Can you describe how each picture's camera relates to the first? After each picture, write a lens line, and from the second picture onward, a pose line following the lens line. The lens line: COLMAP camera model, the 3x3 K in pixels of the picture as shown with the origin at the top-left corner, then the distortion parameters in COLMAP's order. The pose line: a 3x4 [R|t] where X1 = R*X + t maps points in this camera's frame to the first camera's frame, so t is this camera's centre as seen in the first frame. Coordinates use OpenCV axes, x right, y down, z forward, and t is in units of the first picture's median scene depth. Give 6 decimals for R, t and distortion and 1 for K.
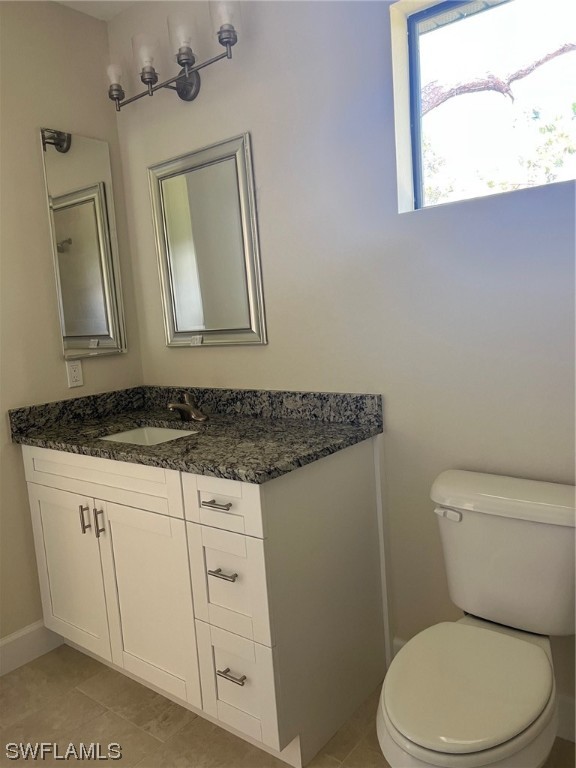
lens RADIAL K [[585.6, 0, 290.6], [0, 585.6, 383.5], [0, 0, 1]] dist [0.056768, -0.048197]
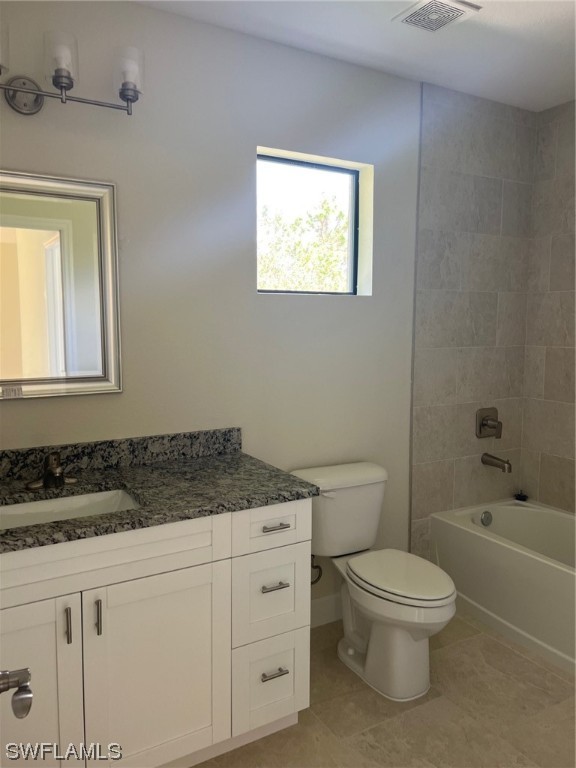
lens RADIAL K [[585.6, 0, 291.2], [0, 585.6, 382.6], [0, 0, 1]] dist [0.056768, -0.048197]
pose [[0.376357, -0.031705, 0.925932, -0.899597], [0.087769, 0.996140, -0.001565, -0.059991], [-0.922308, 0.081857, 0.377687, 0.373810]]
